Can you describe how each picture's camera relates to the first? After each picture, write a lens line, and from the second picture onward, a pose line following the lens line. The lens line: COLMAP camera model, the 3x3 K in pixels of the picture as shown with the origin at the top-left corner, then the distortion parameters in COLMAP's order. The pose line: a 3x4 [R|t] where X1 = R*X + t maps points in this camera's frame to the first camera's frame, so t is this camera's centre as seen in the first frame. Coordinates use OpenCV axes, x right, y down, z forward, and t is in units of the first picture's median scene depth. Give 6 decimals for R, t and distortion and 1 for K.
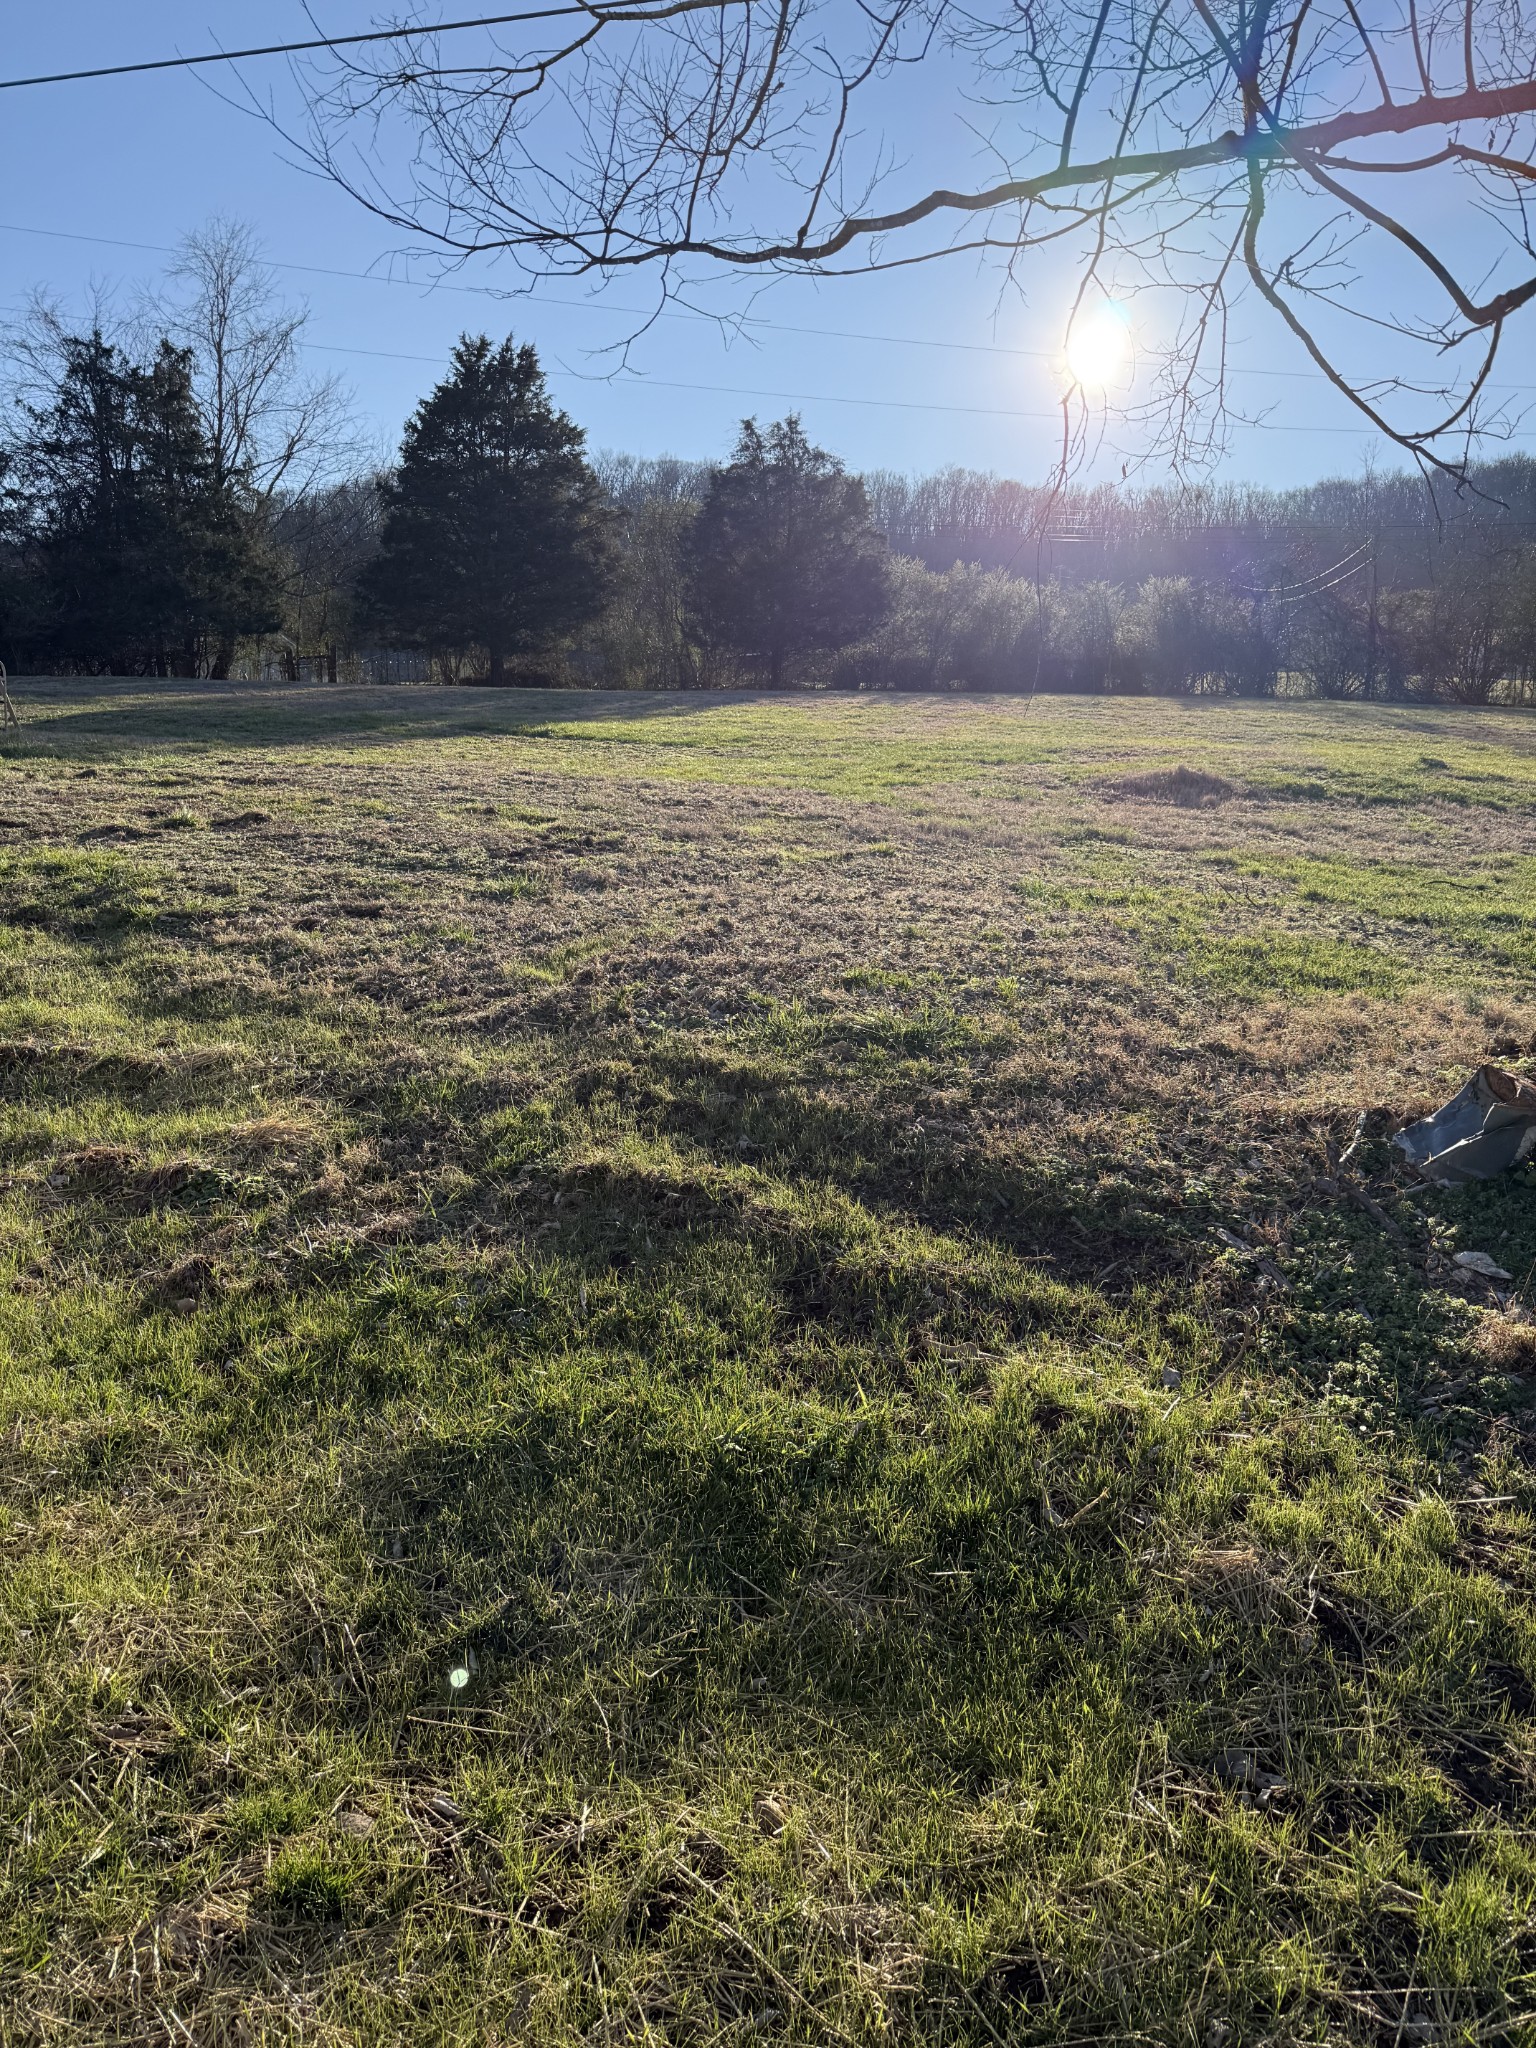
lens RADIAL K [[1464.8, 0, 771.3], [0, 1464.8, 1010.0], [0, 0, 1]] dist [0.023089, -0.024162]
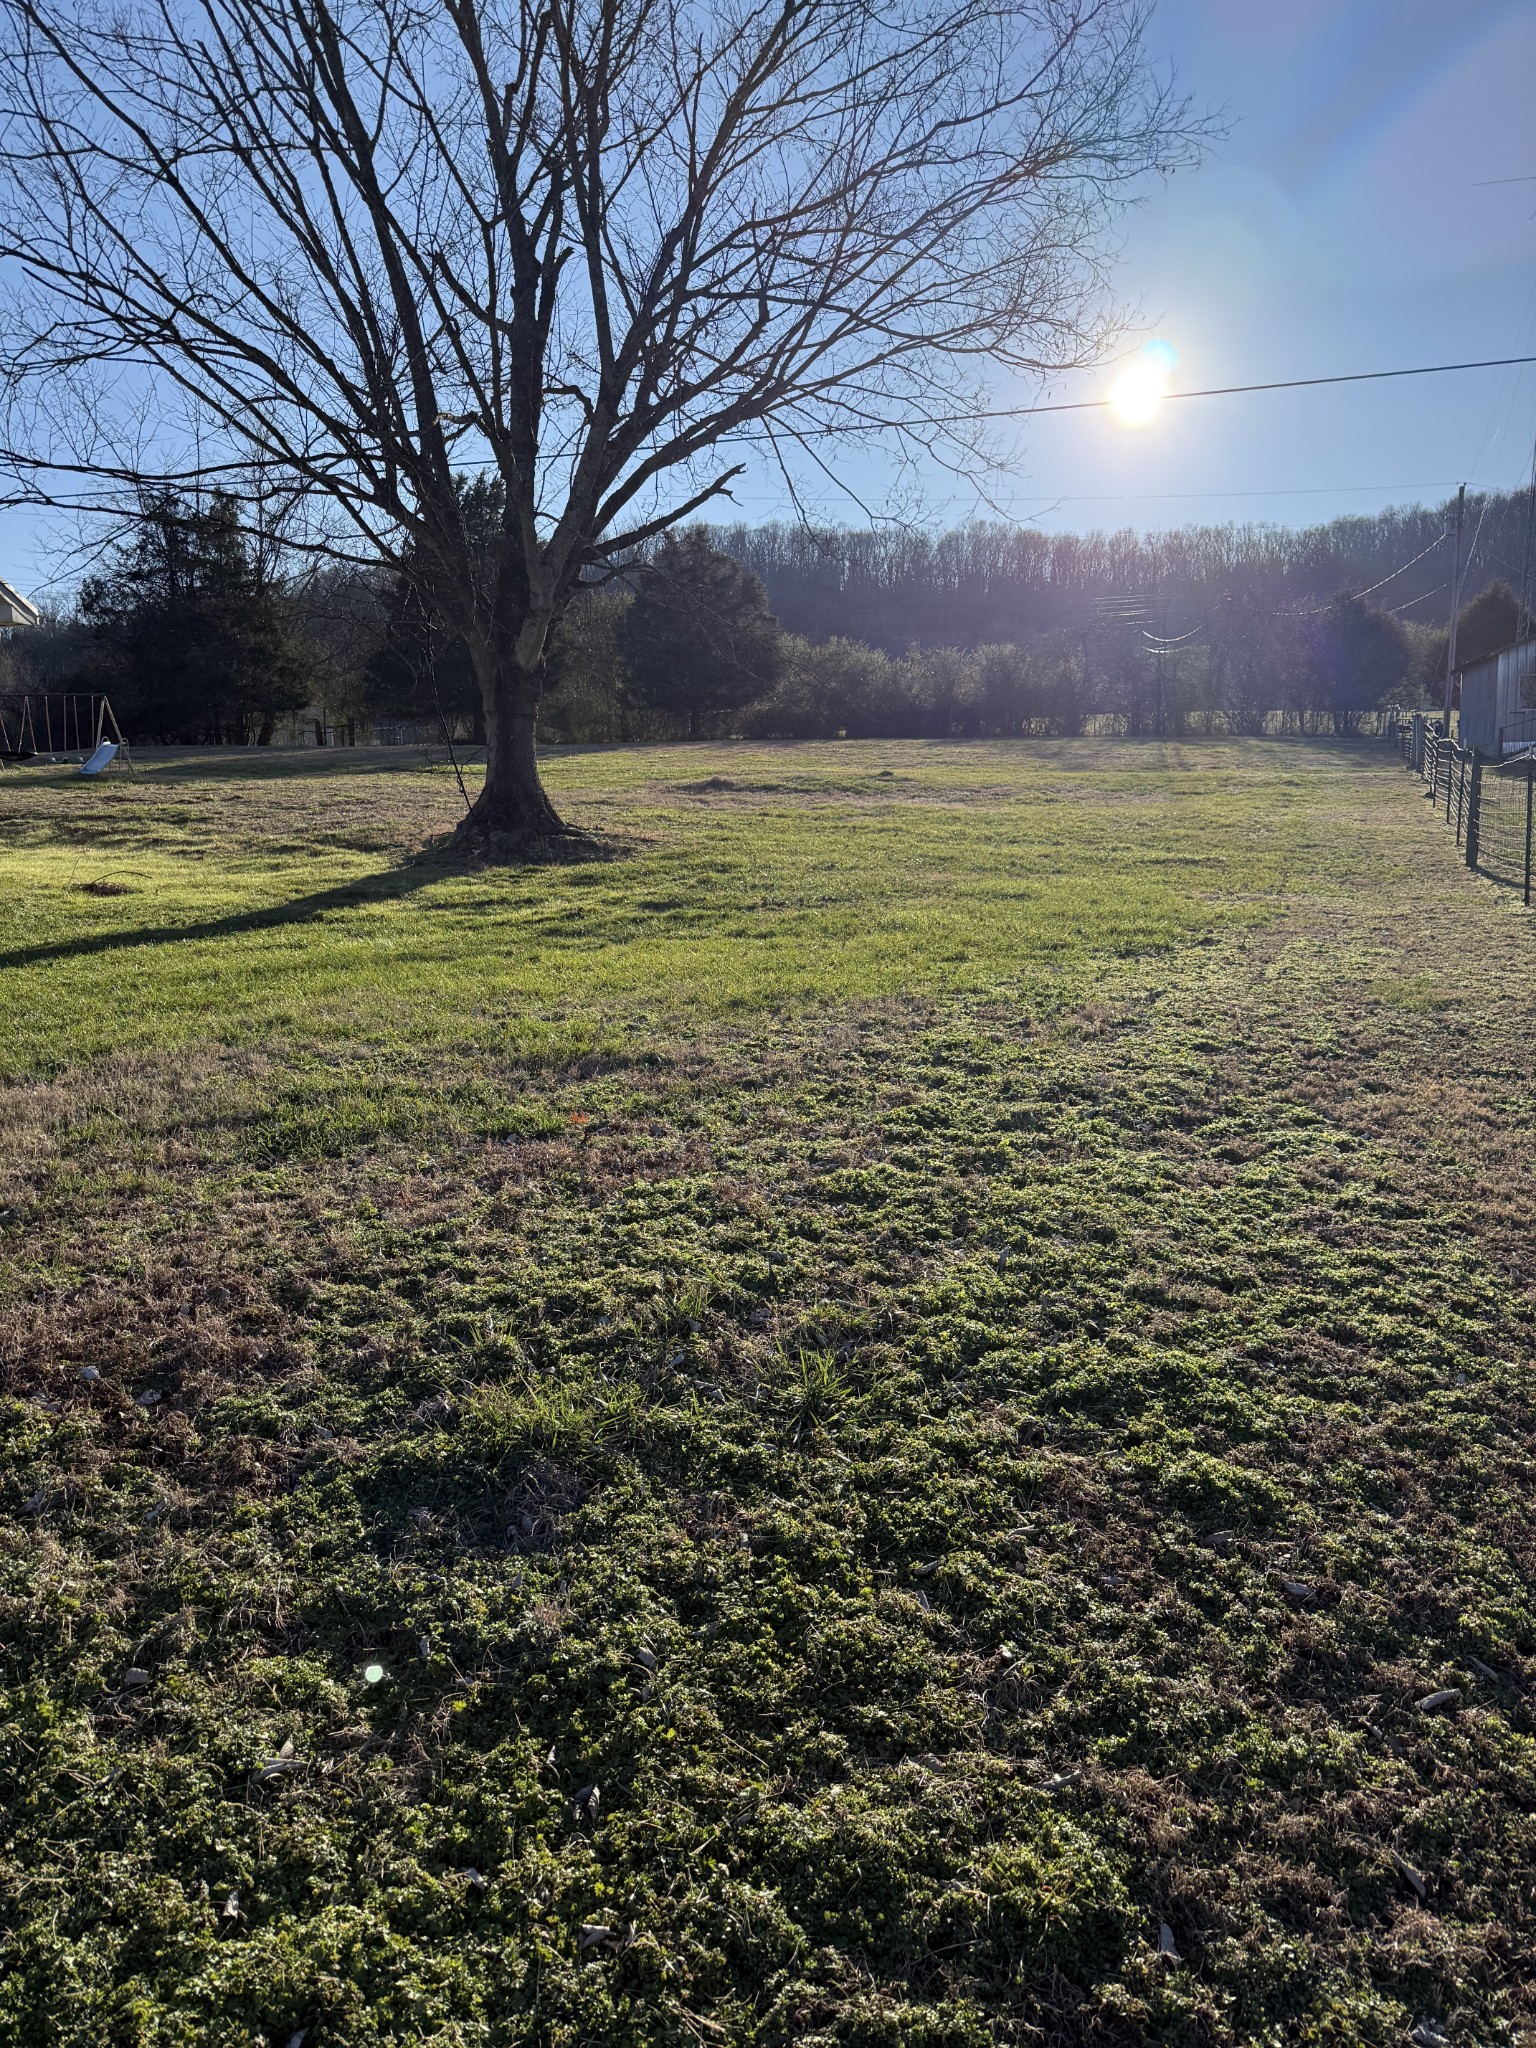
lens RADIAL K [[1464.8, 0, 763.0], [0, 1464.8, 1035.5], [0, 0, 1]] dist [0.023089, -0.024162]
pose [[0.998724, -0.020047, -0.046347, 0.115052], [0.019318, 0.999683, -0.016119, 0.057342], [0.046655, 0.015203, 0.998795, -0.258216]]
